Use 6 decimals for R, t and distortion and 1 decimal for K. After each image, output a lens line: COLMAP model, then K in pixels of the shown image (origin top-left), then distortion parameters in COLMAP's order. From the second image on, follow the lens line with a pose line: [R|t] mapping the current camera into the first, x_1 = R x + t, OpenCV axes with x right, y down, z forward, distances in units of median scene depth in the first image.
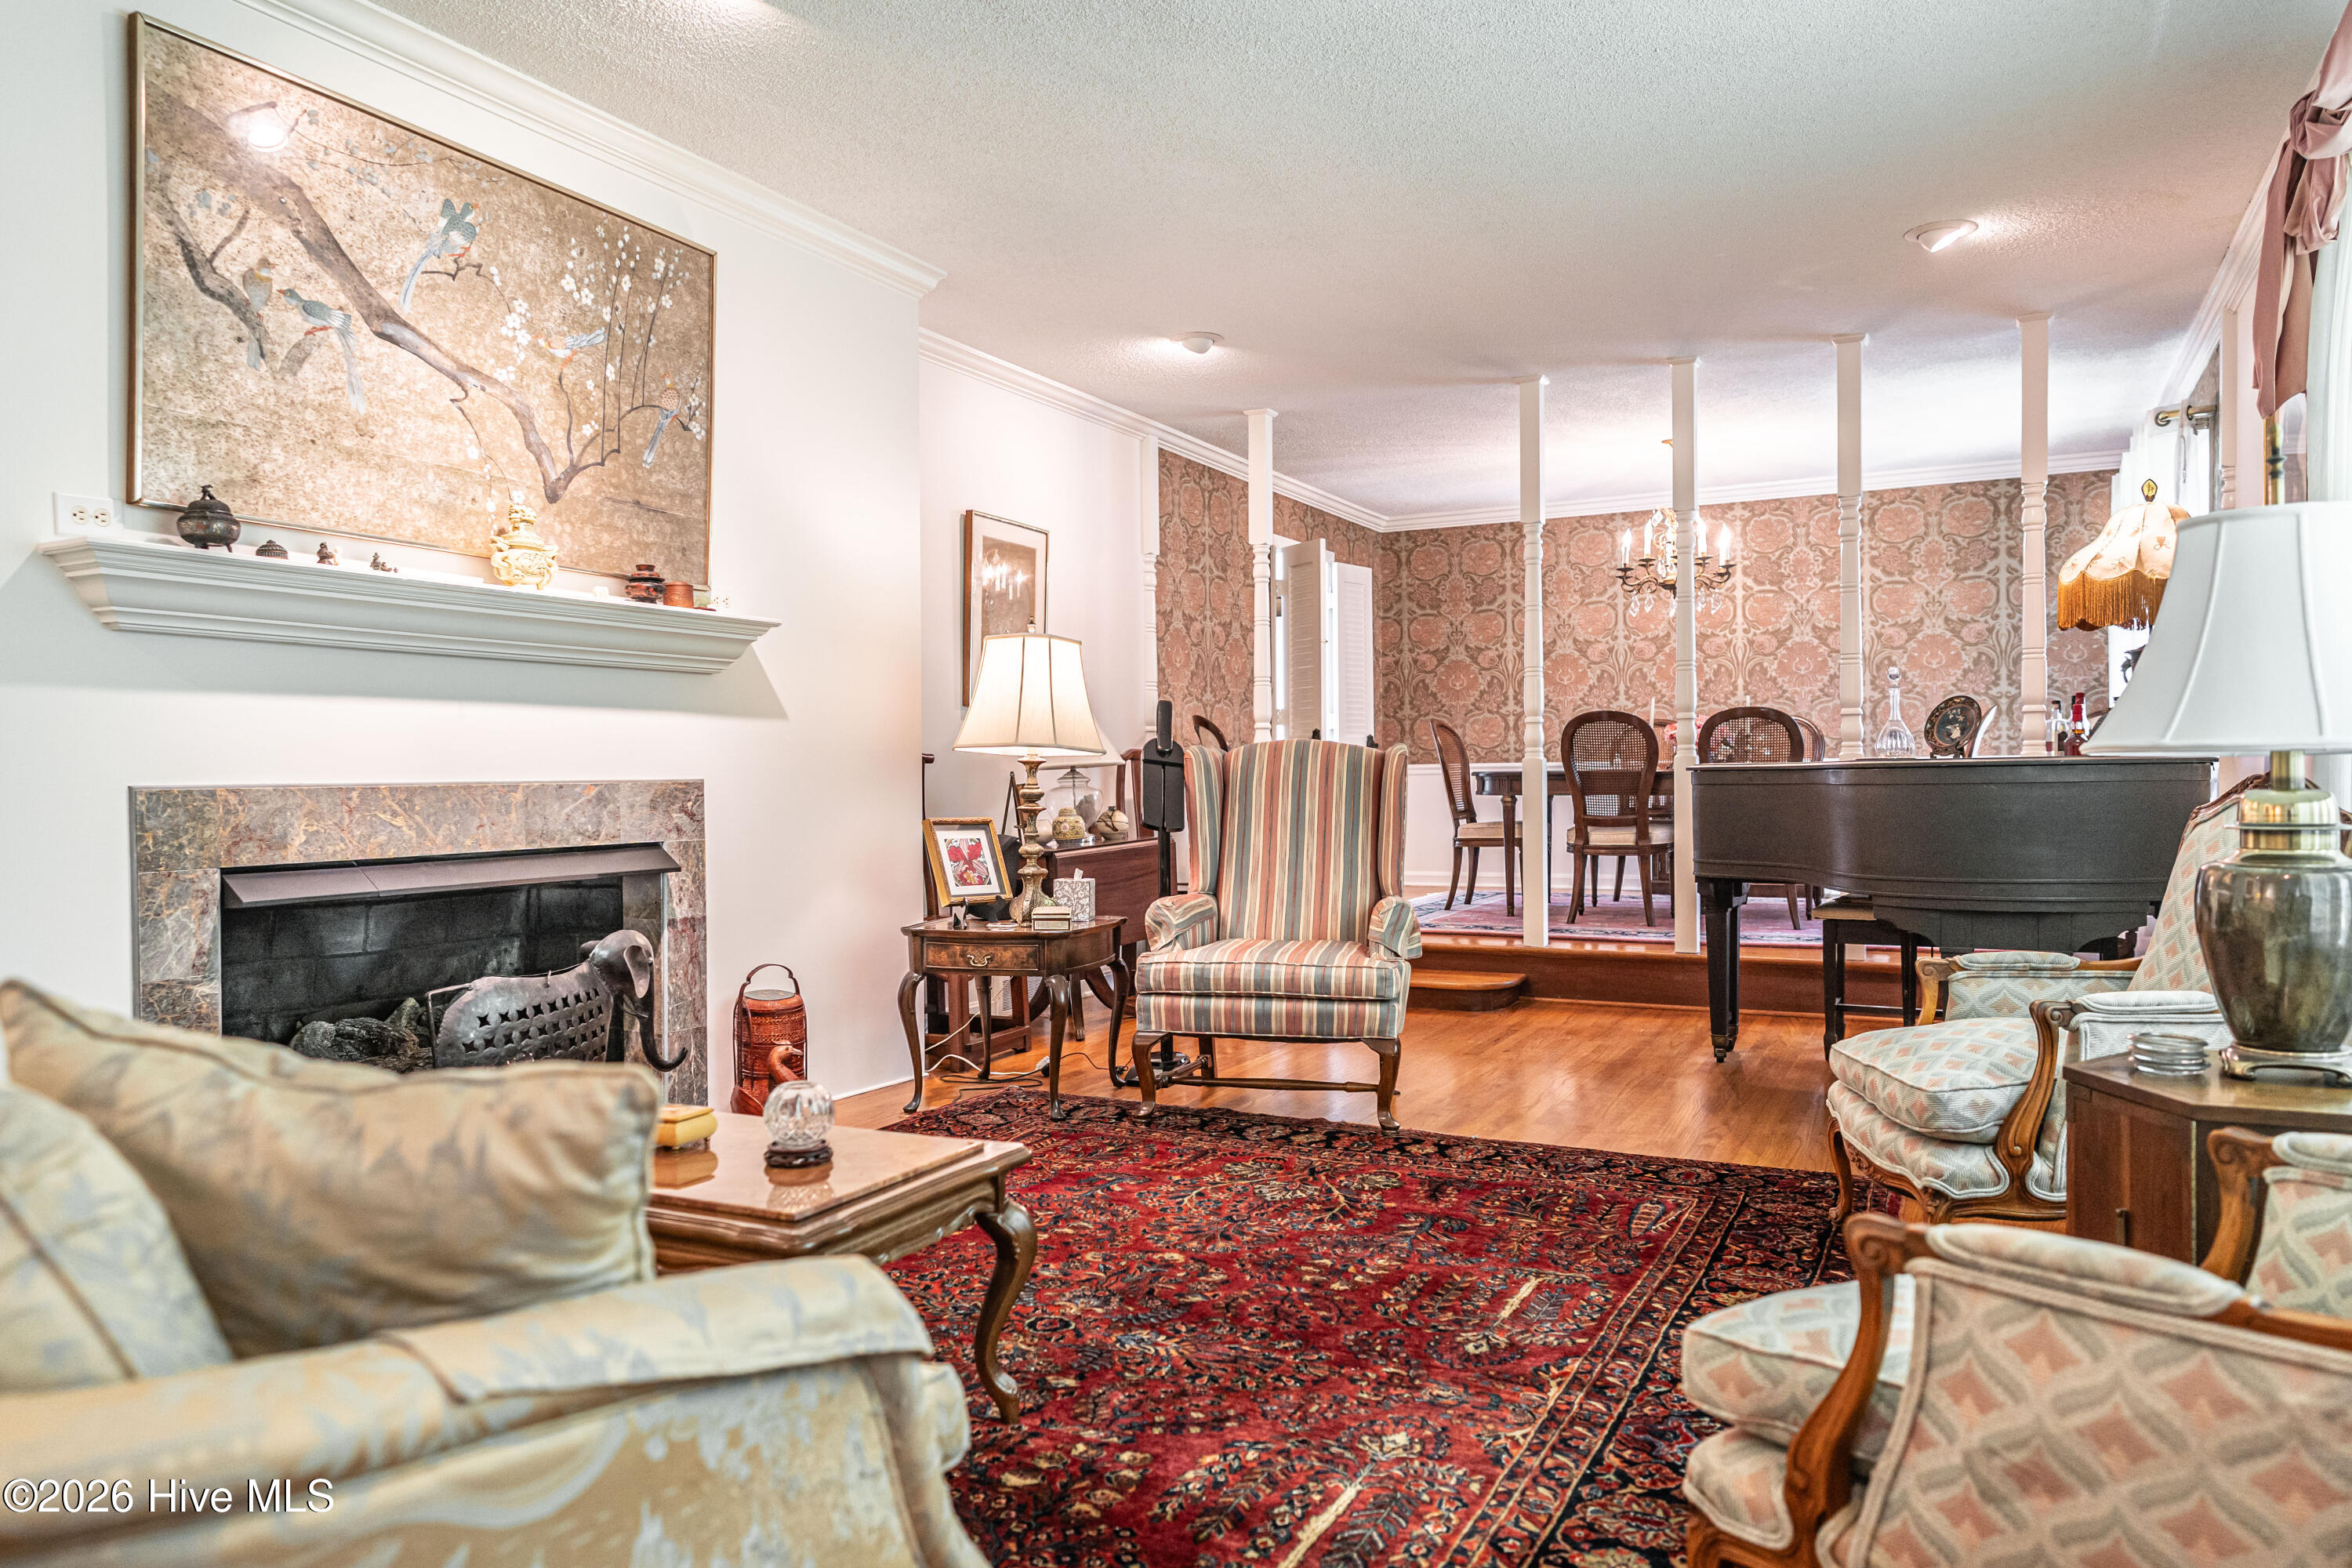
lens RADIAL K [[1587.1, 0, 1194.9], [0, 1587.1, 789.1], [0, 0, 1]] dist [-0.001108, 0.004660]
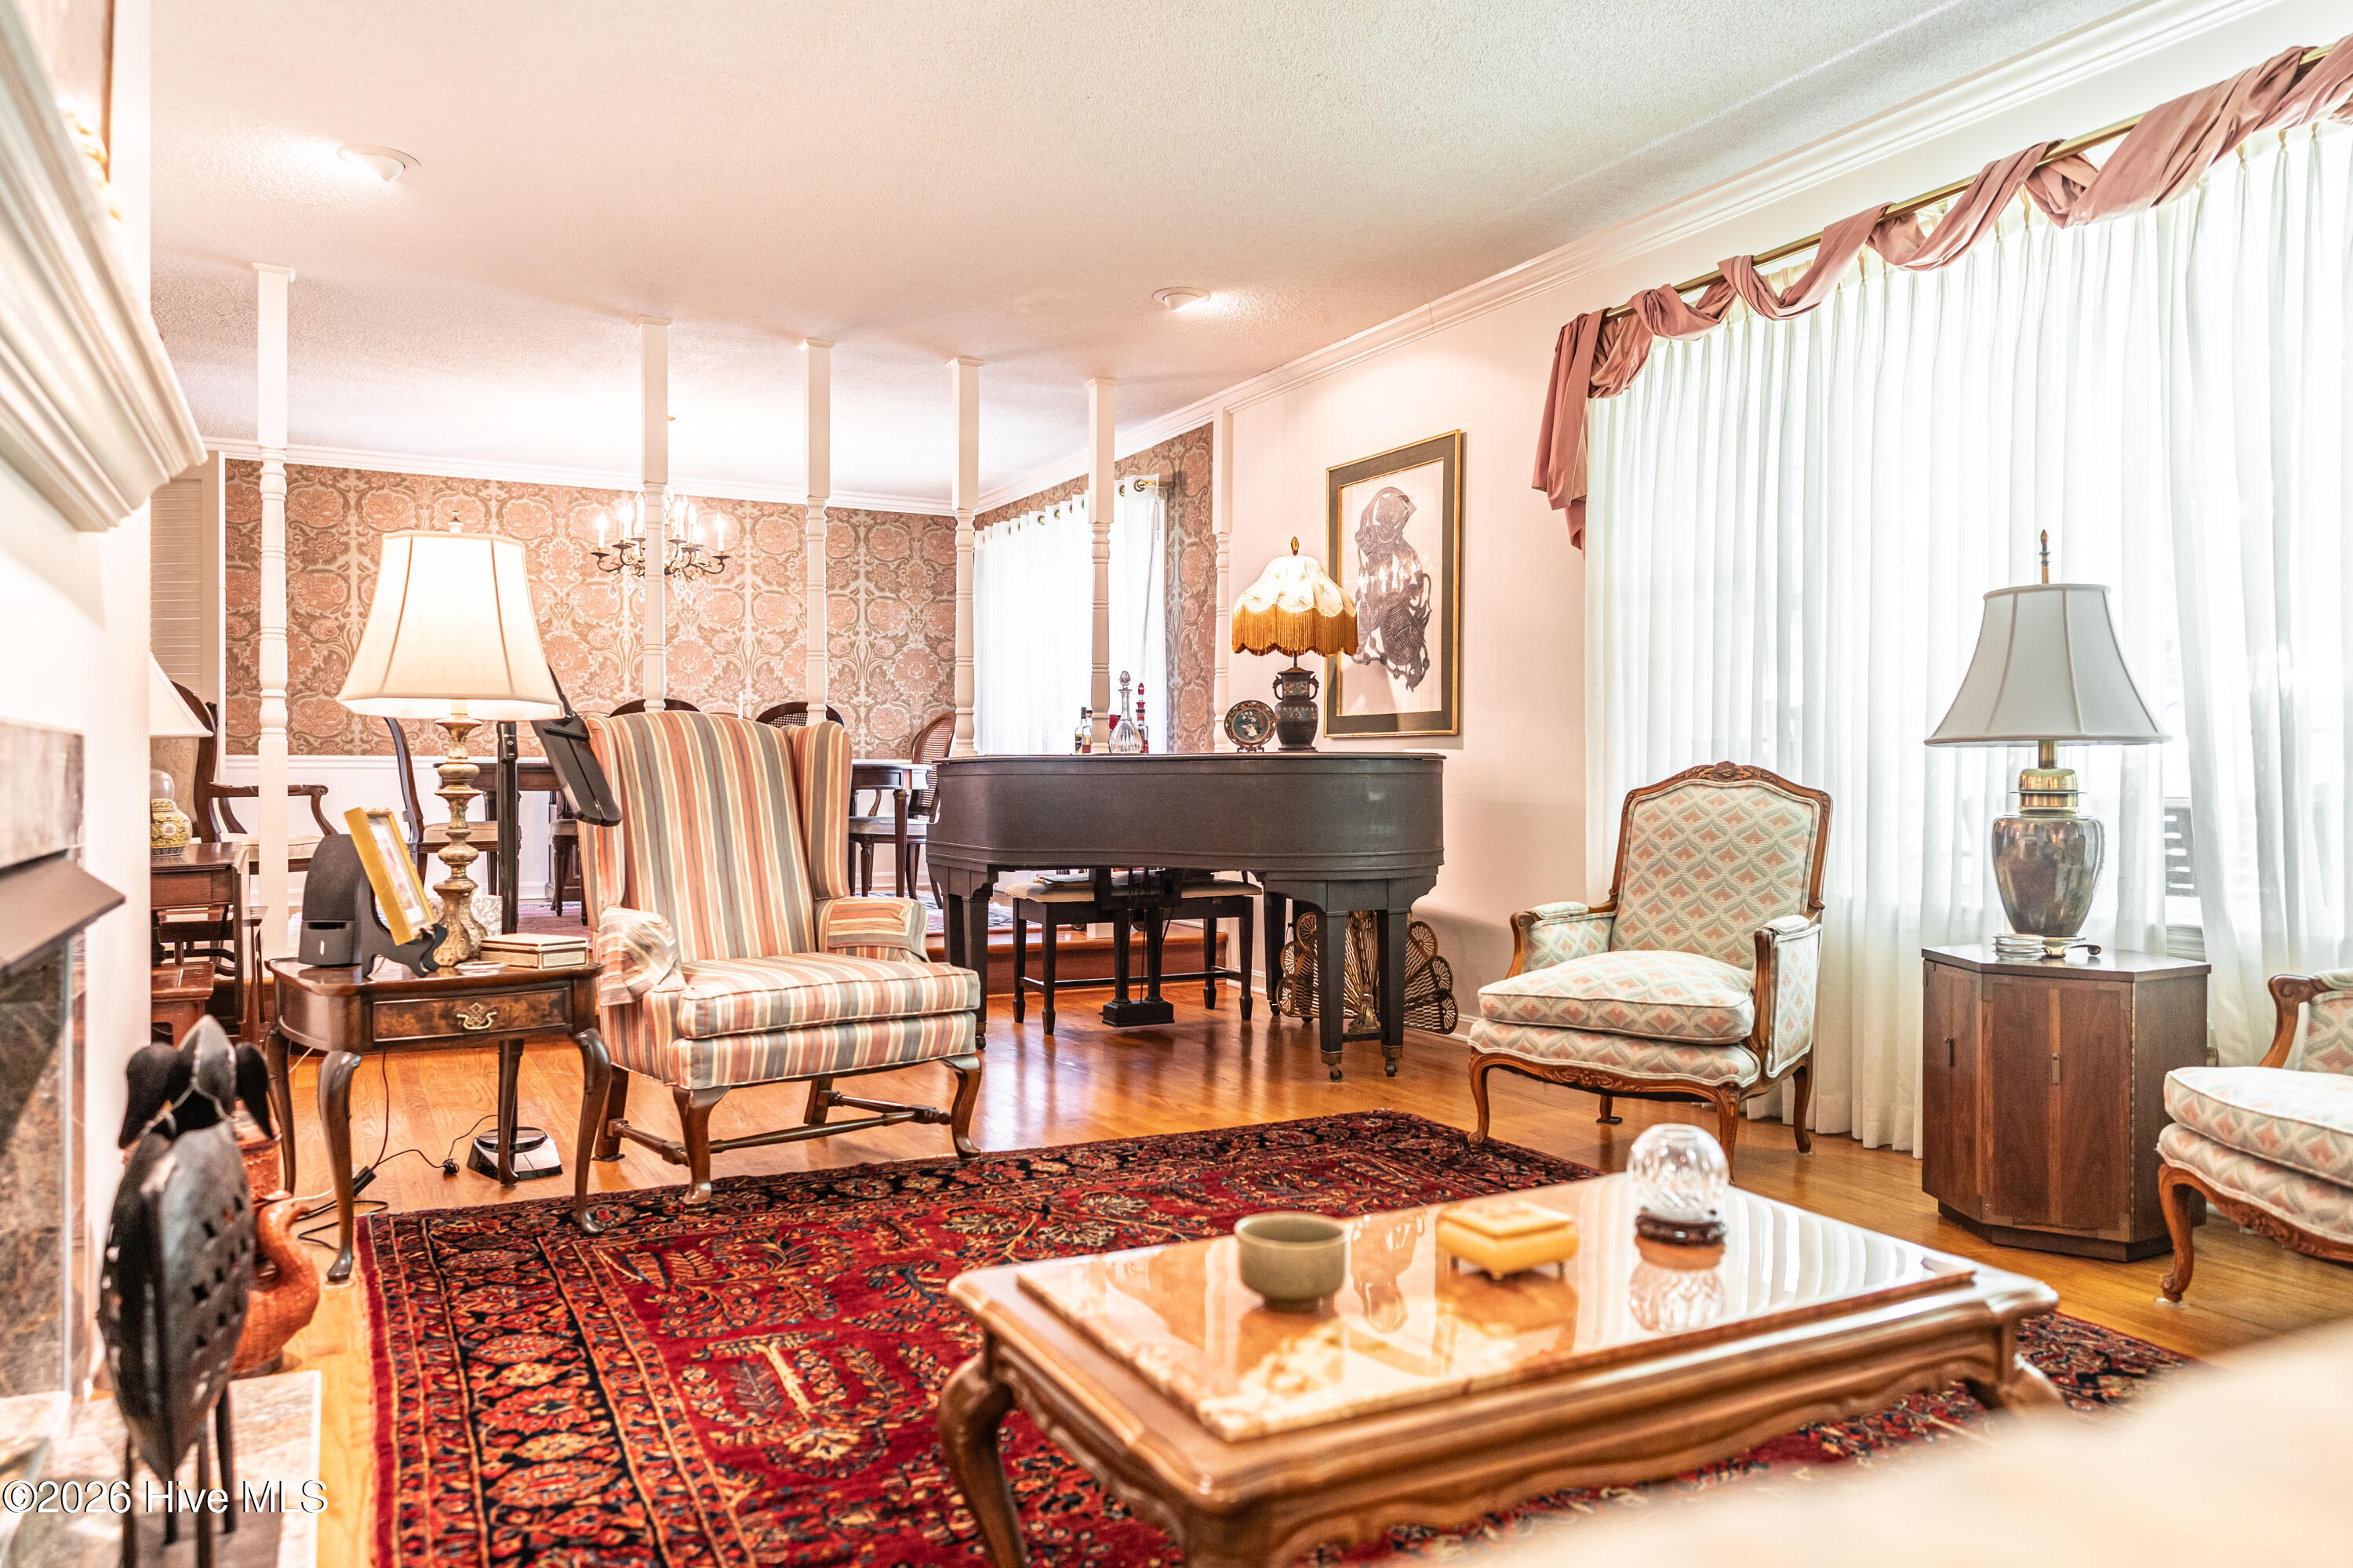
lens RADIAL K [[1587.9, 0, 1082.9], [0, 1587.9, 782.2], [0, 0, 1]] dist [-0.001108, 0.004660]
pose [[0.583864, 0.012225, 0.811760, -0.633012], [-0.001583, 0.999902, -0.013920, 0.021168], [-0.811850, 0.006843, 0.583826, 0.491092]]
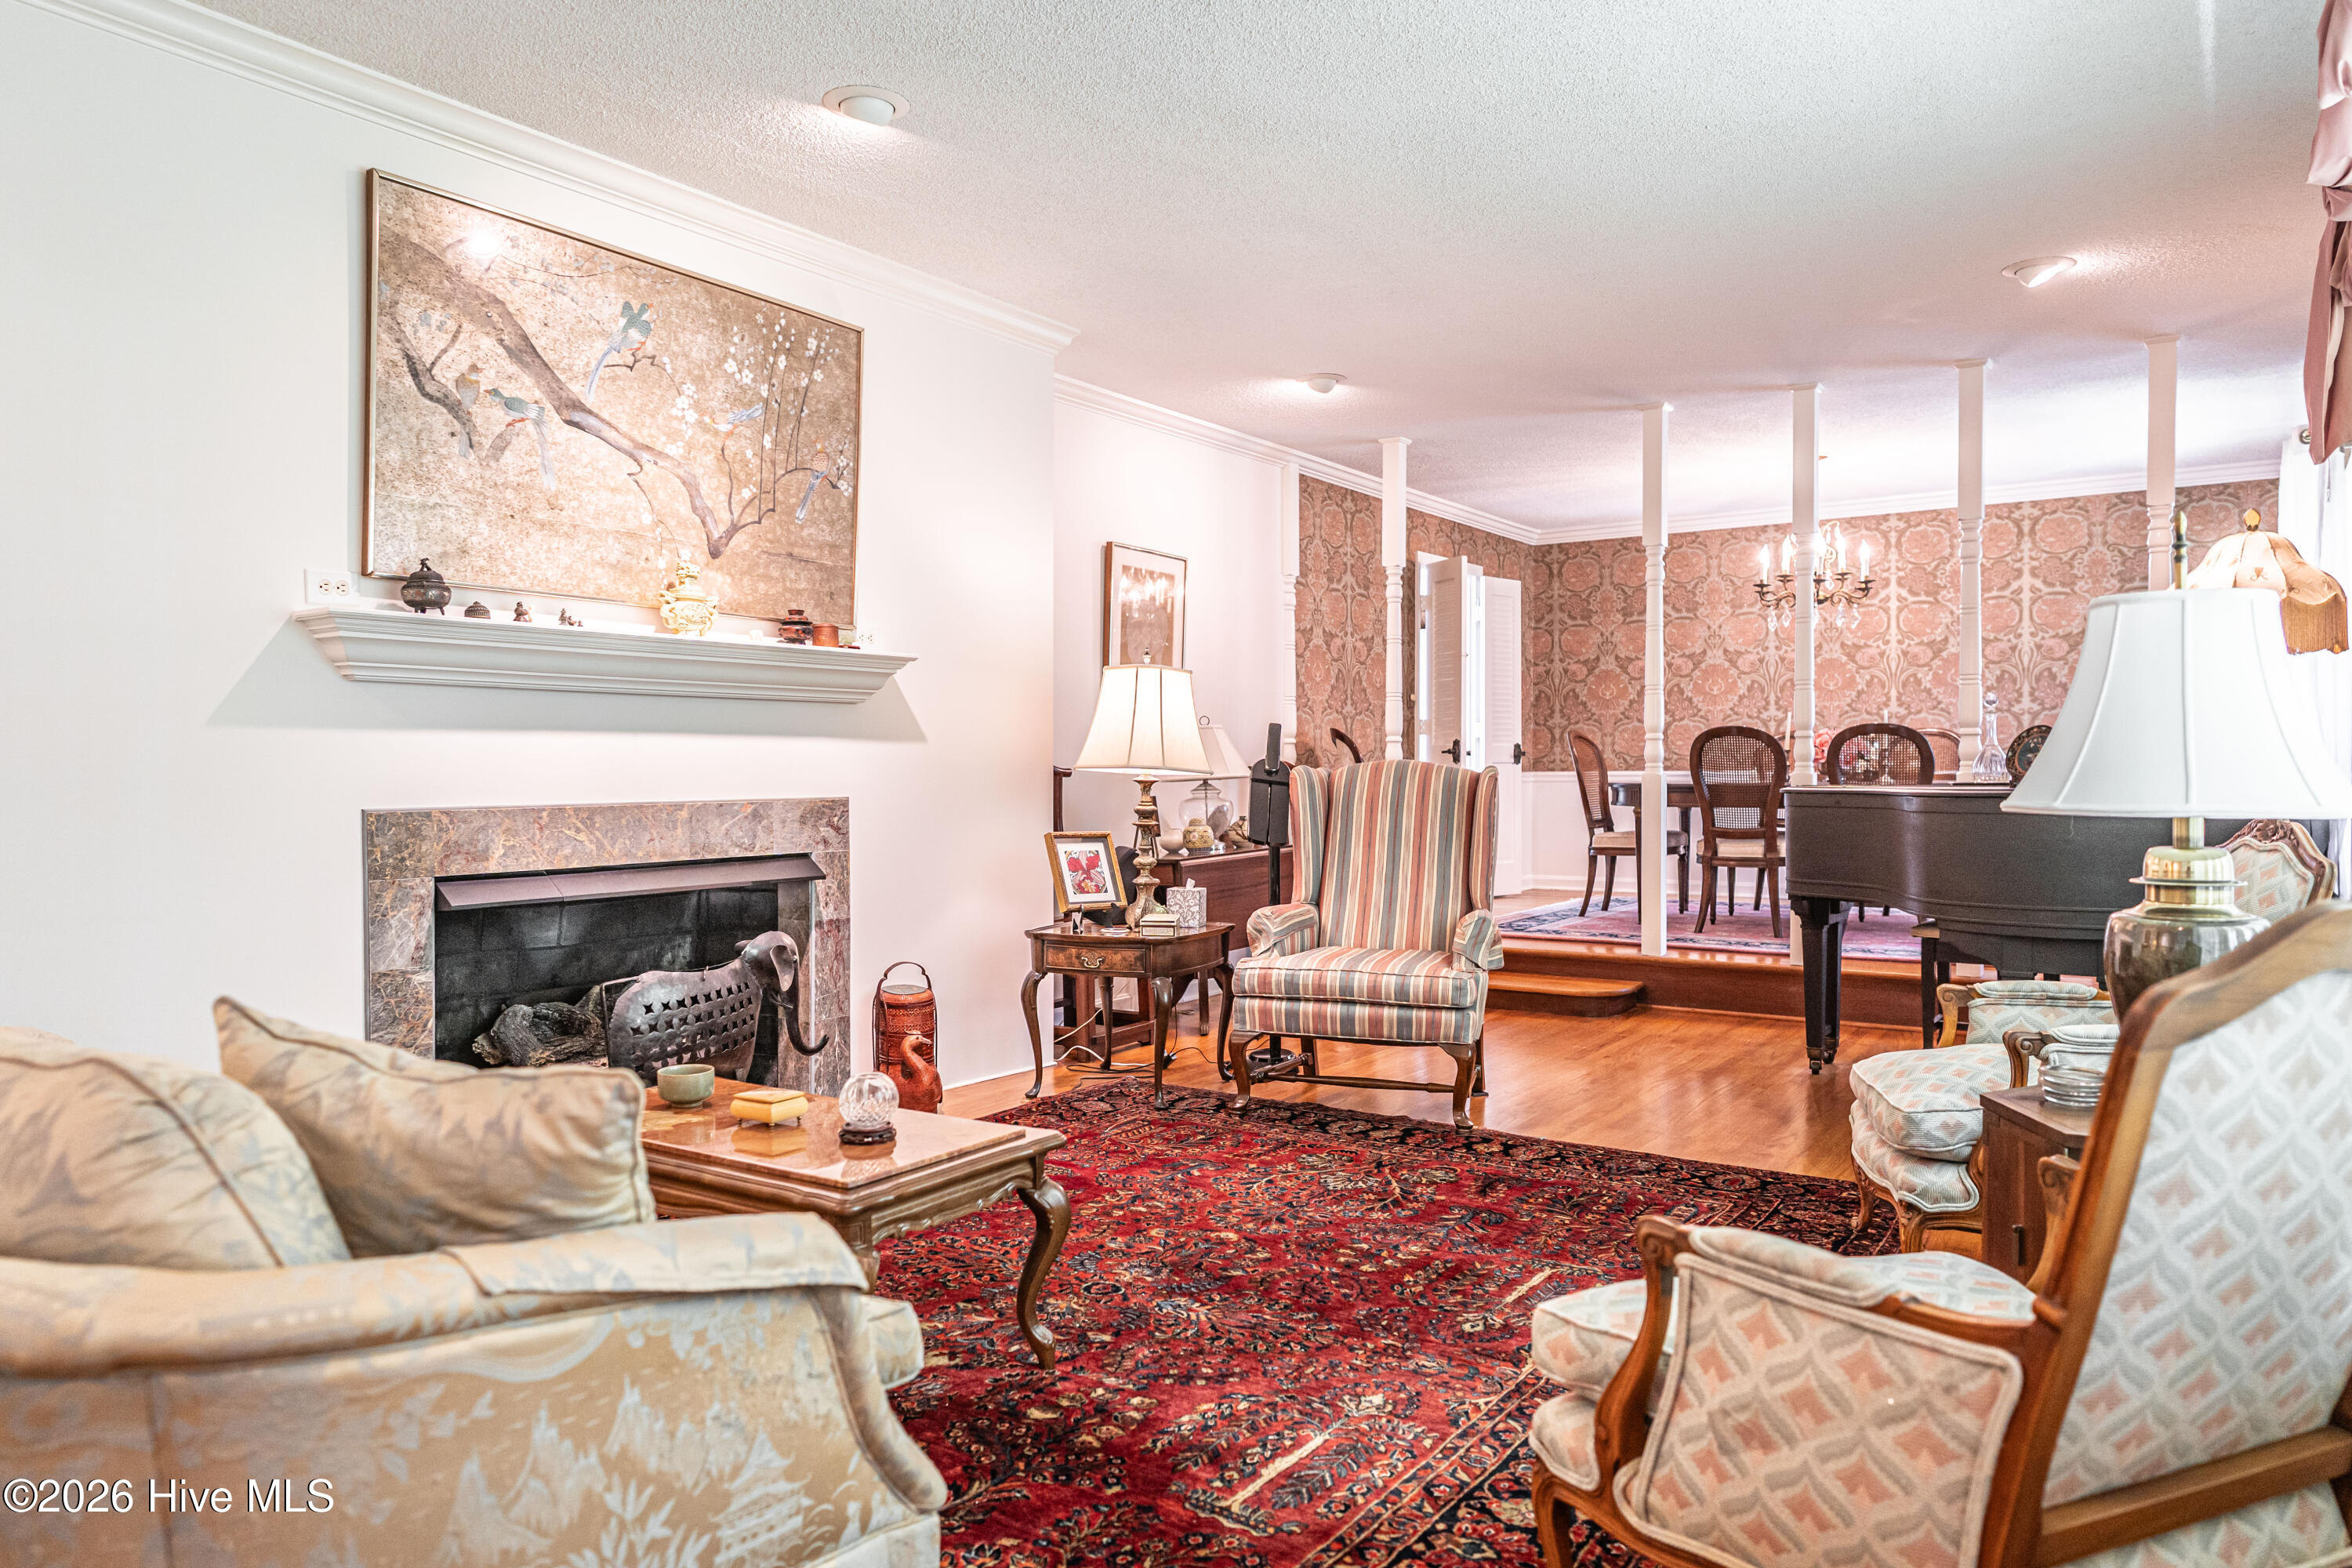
lens RADIAL K [[1587.1, 0, 1225.0], [0, 1587.1, 782.1], [0, 0, 1]] dist [-0.001108, 0.004660]
pose [[0.993055, 0.009606, -0.117258, 0.098766], [-0.009141, 0.999948, 0.004495, -0.027107], [0.117295, -0.003392, 0.993091, -0.099269]]
